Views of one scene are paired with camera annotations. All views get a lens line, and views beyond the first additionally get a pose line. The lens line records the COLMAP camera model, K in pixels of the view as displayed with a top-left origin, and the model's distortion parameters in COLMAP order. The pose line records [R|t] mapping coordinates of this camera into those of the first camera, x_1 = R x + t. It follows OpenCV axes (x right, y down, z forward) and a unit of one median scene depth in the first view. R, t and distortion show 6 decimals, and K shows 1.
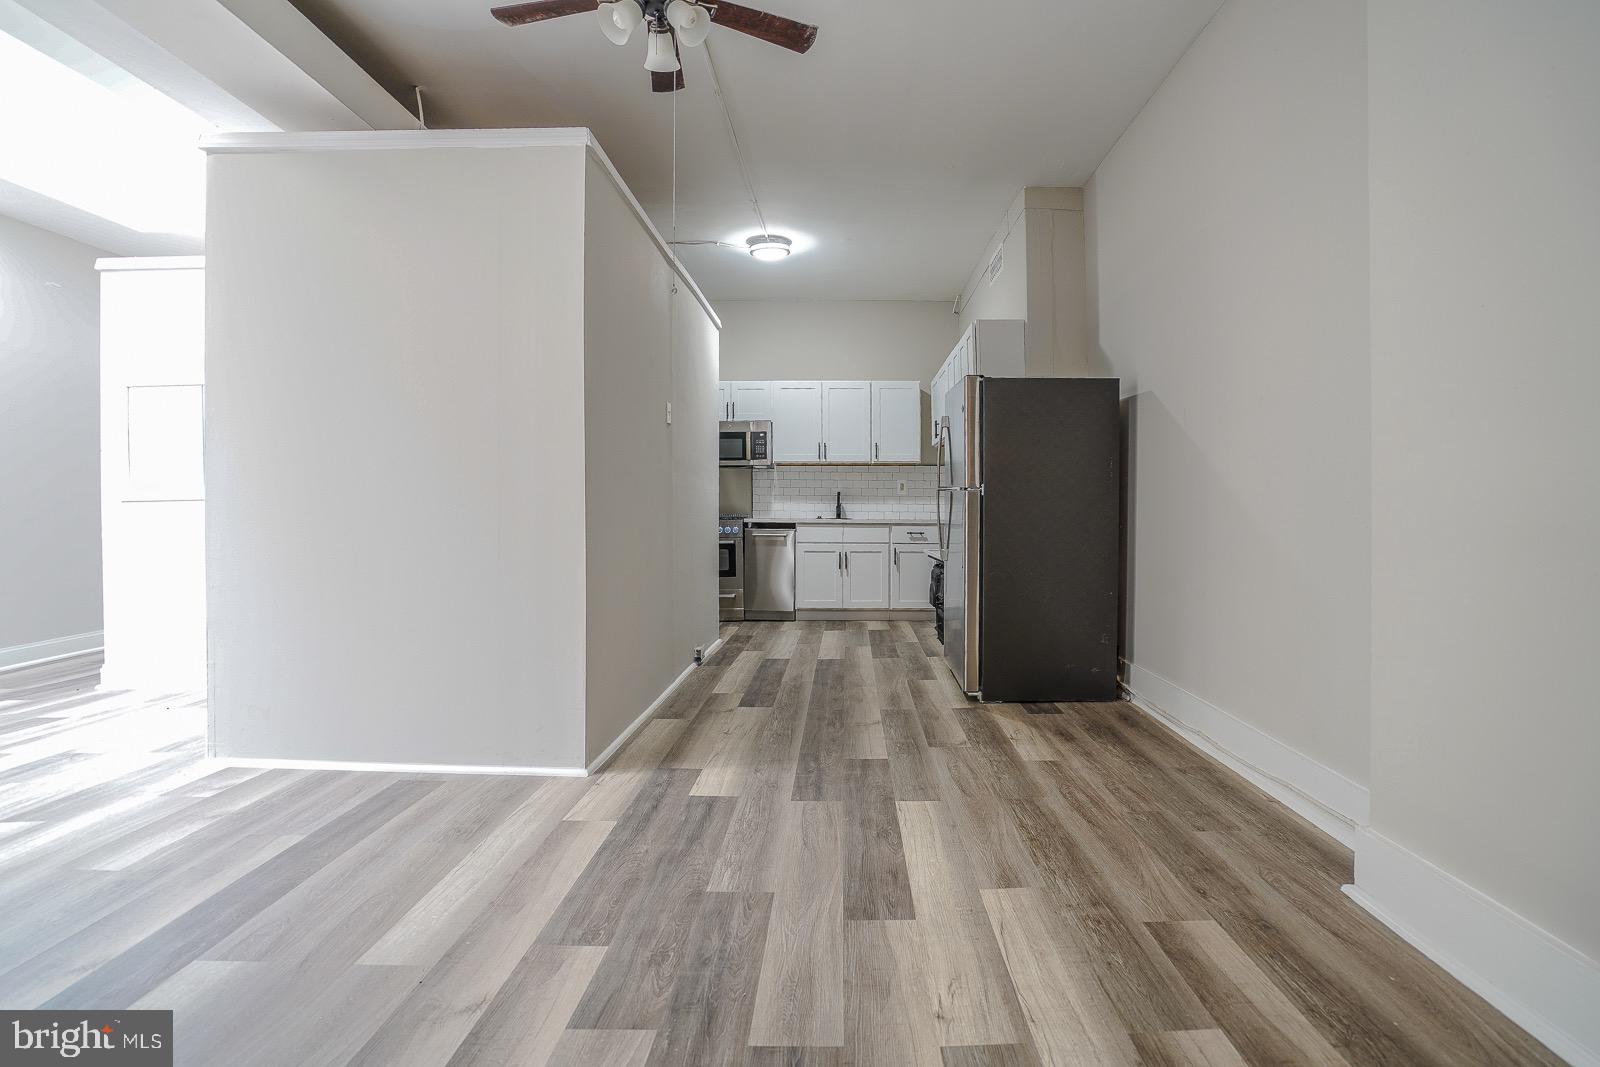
lens RADIAL K [[774.7, 0, 858.4], [0, 774.7, 518.5], [0, 0, 1]] dist [-0.039136, 0.001996]
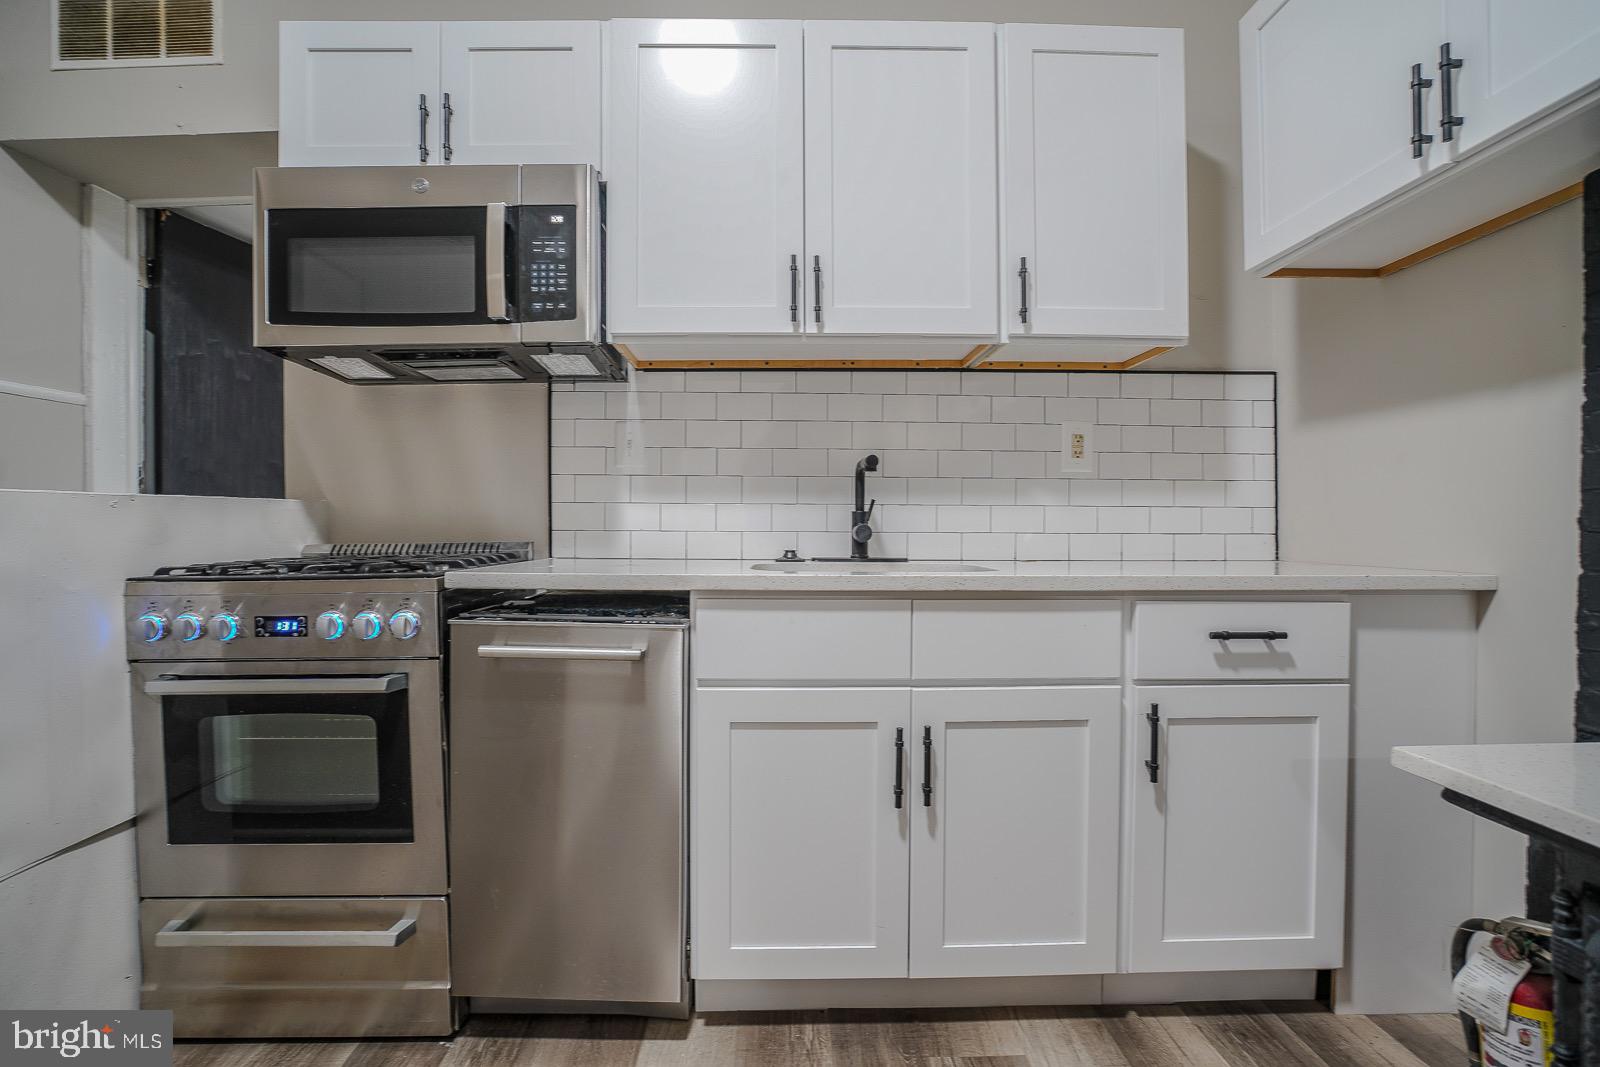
lens RADIAL K [[749.3, 0, 759.9], [0, 749.3, 528.0], [0, 0, 1]] dist [-0.051103, 0.022054]
pose [[0.998906, -0.004674, -0.046533, -0.088483], [0.004538, 0.999985, -0.003027, -0.018887], [0.046547, 0.002812, 0.998912, 1.330484]]
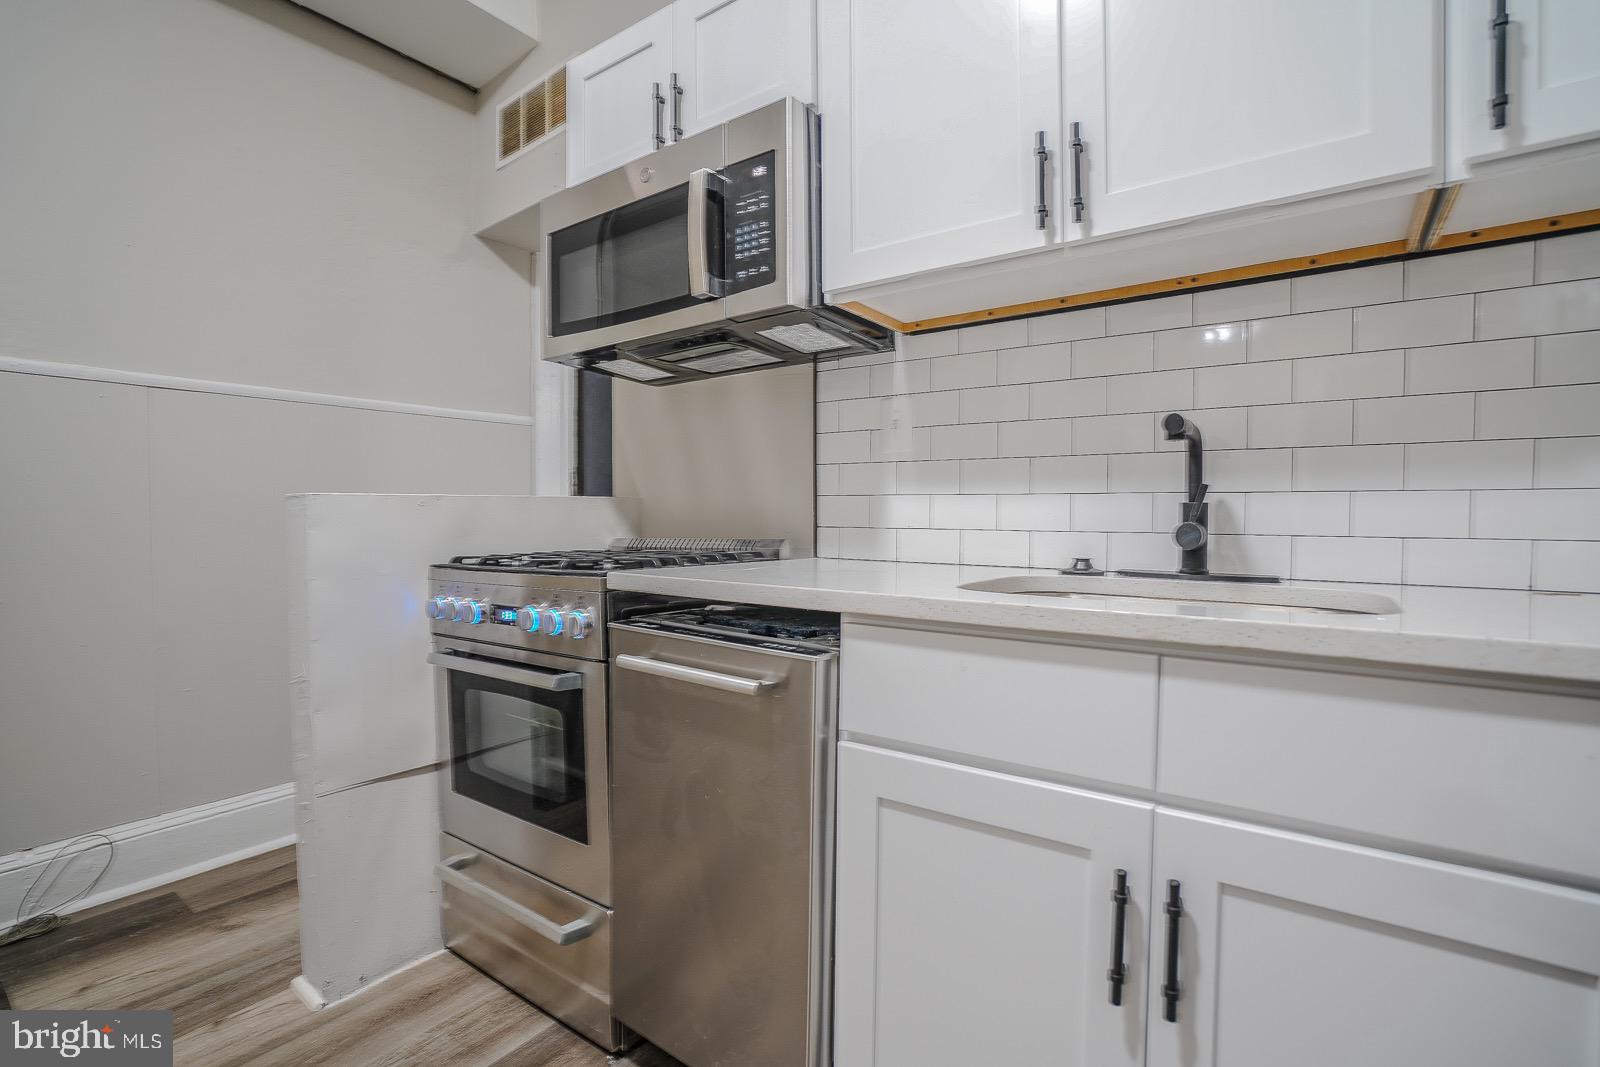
lens RADIAL K [[713.5, 0, 811.0], [0, 713.5, 533.2], [0, 0, 1]] dist [-0.049553, 0.017973]
pose [[0.782360, 0.010793, -0.622733, 0.010309], [-0.001455, 0.999879, 0.015502, -0.022034], [0.622825, -0.011221, 0.782281, 1.476265]]
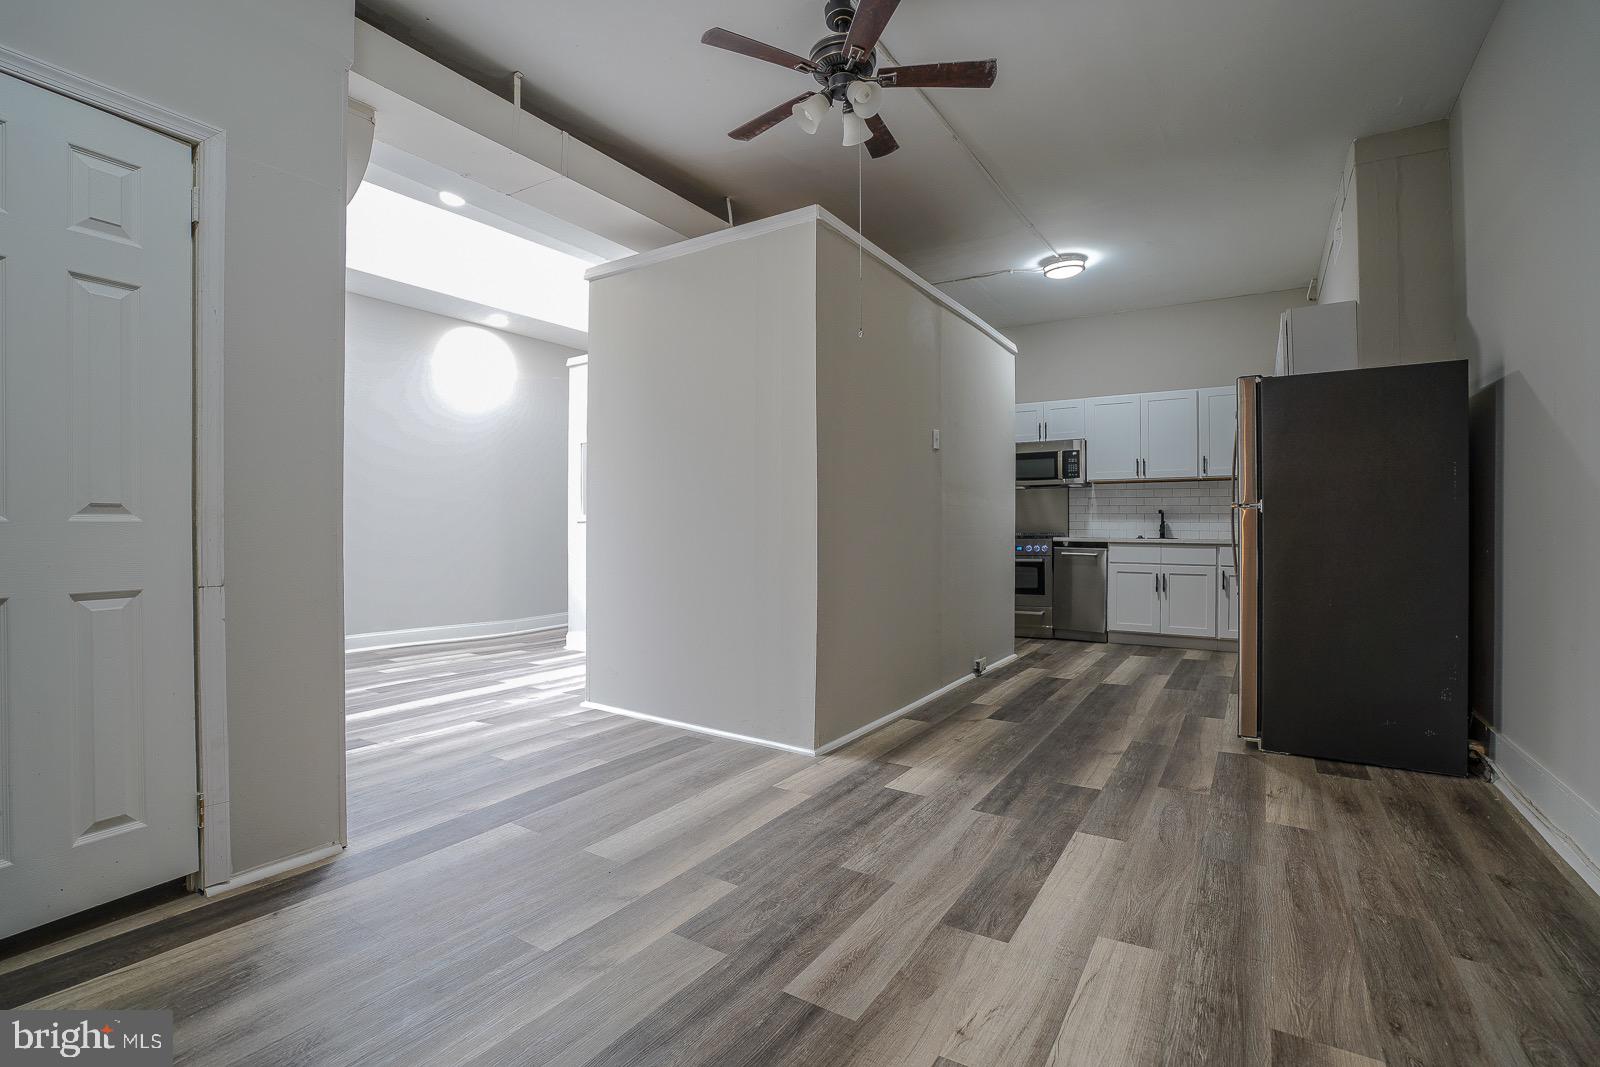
lens RADIAL K [[743.2, 0, 798.0], [0, 743.2, 530.9], [0, 0, 1]] dist [-0.054673, 0.022839]
pose [[0.833861, 0.002700, -0.551967, 0.175163], [-0.006844, 0.999962, -0.005448, -0.001406], [0.551931, 0.008321, 0.833848, 0.027610]]
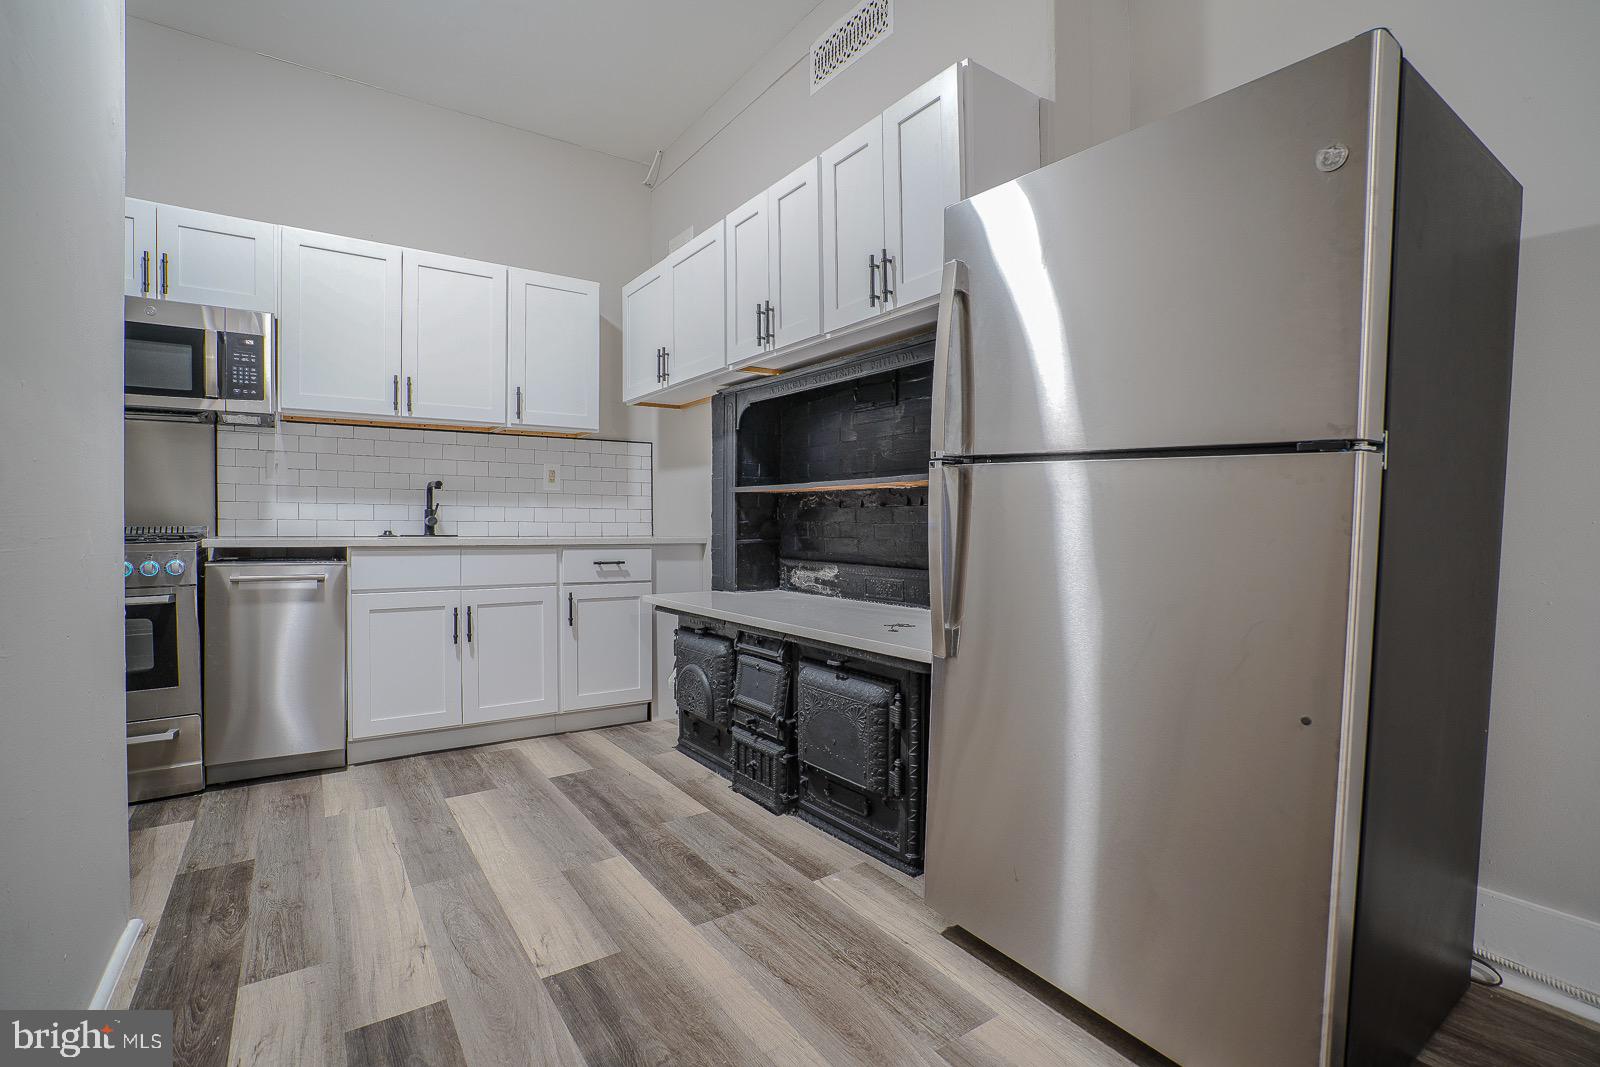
lens RADIAL K [[743.2, 0, 798.0], [0, 743.2, 530.9], [0, 0, 1]] dist [-0.054673, 0.022839]
pose [[0.830825, -0.008793, 0.556464, -0.166105], [0.005013, 0.999953, 0.008316, -0.010291], [-0.556511, -0.004119, 0.830830, 0.863733]]
